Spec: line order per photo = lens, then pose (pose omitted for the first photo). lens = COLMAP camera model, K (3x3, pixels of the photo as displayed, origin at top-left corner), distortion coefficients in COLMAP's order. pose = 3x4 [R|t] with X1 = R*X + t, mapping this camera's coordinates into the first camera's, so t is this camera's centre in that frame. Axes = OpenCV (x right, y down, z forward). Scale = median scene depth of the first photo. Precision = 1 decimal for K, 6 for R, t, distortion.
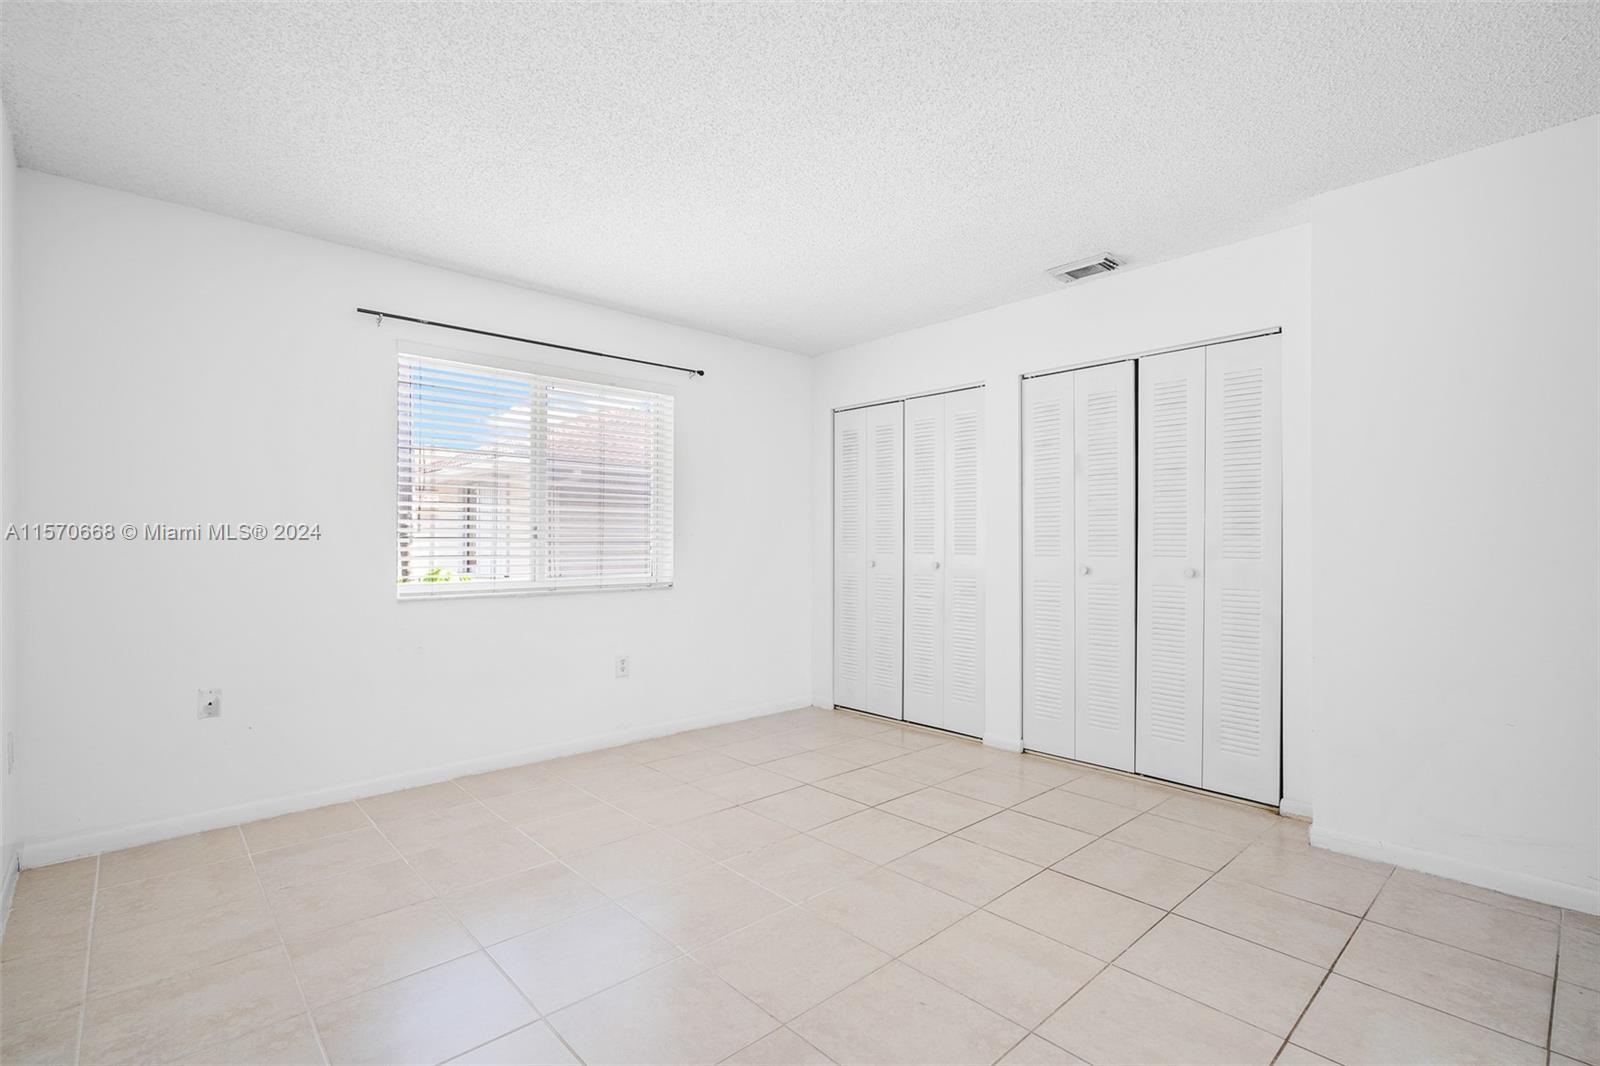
lens RADIAL K [[725.8, 0, 804.7], [0, 725.8, 539.1], [0, 0, 1]] dist [-0.006964, 0.002869]
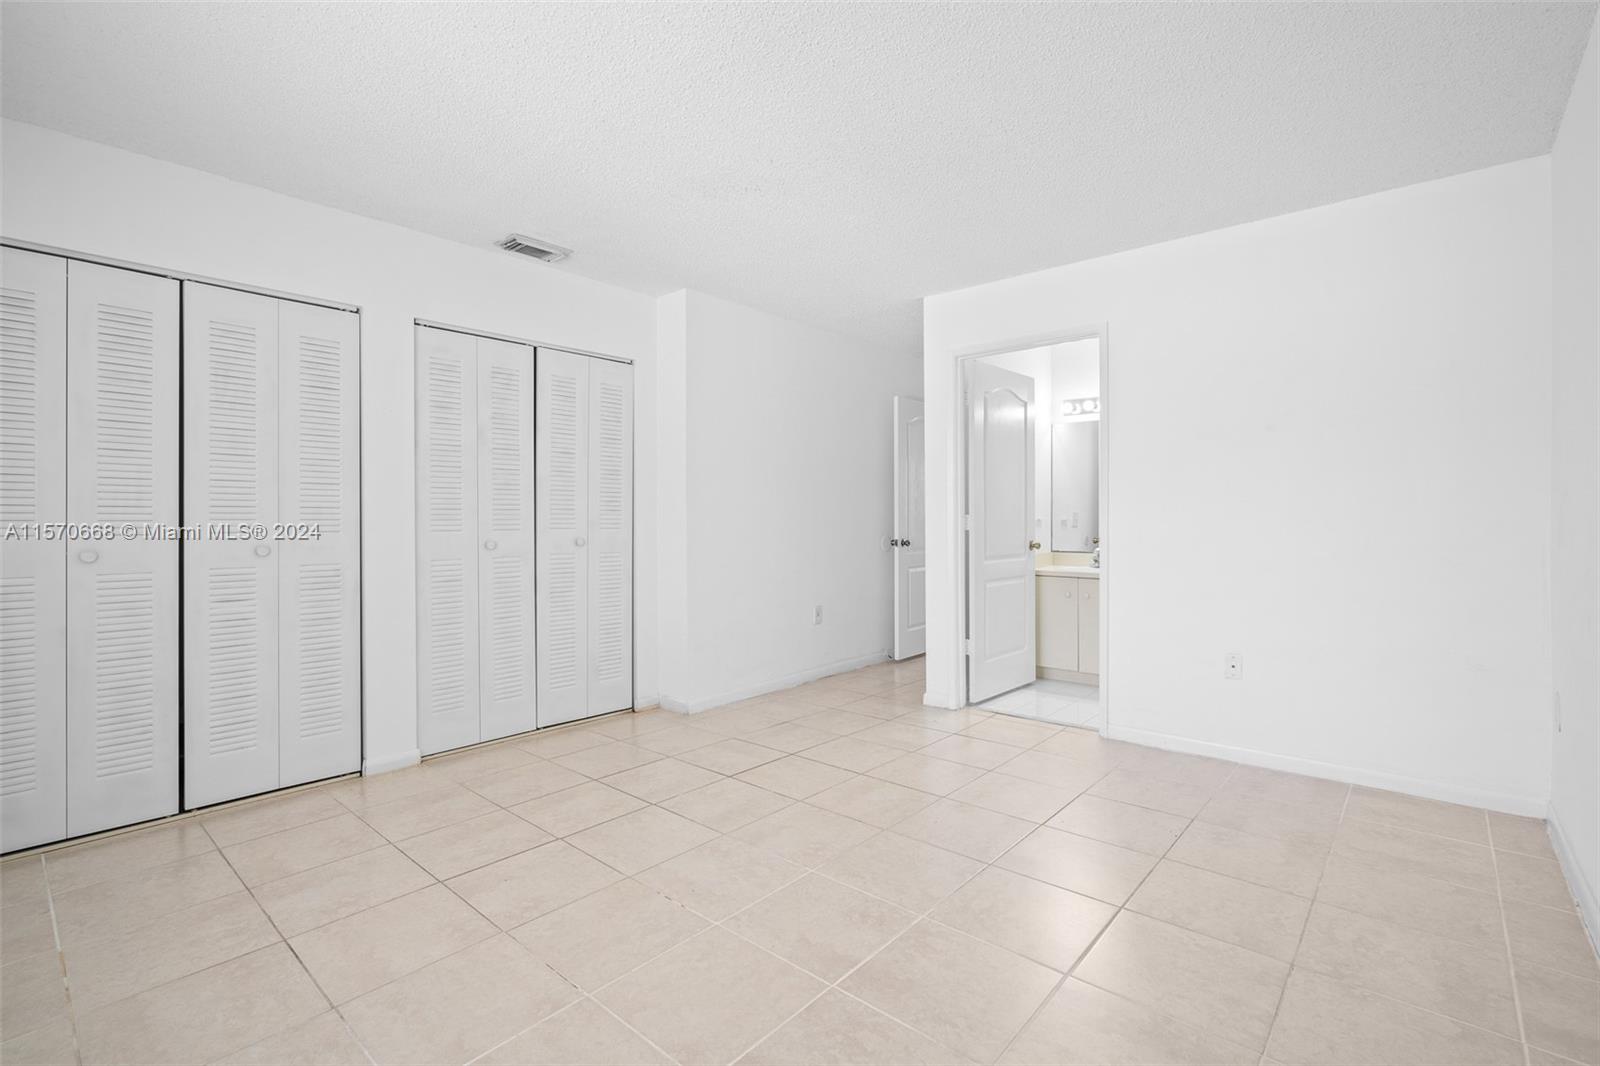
lens RADIAL K [[725.8, 0, 797.4], [0, 725.8, 521.2], [0, 0, 1]] dist [-0.006964, 0.002869]
pose [[-0.084066, -0.006461, 0.996439, -0.657454], [-0.002326, 0.999978, 0.006288, 0.003870], [-0.996458, -0.001789, -0.084079, 0.706692]]
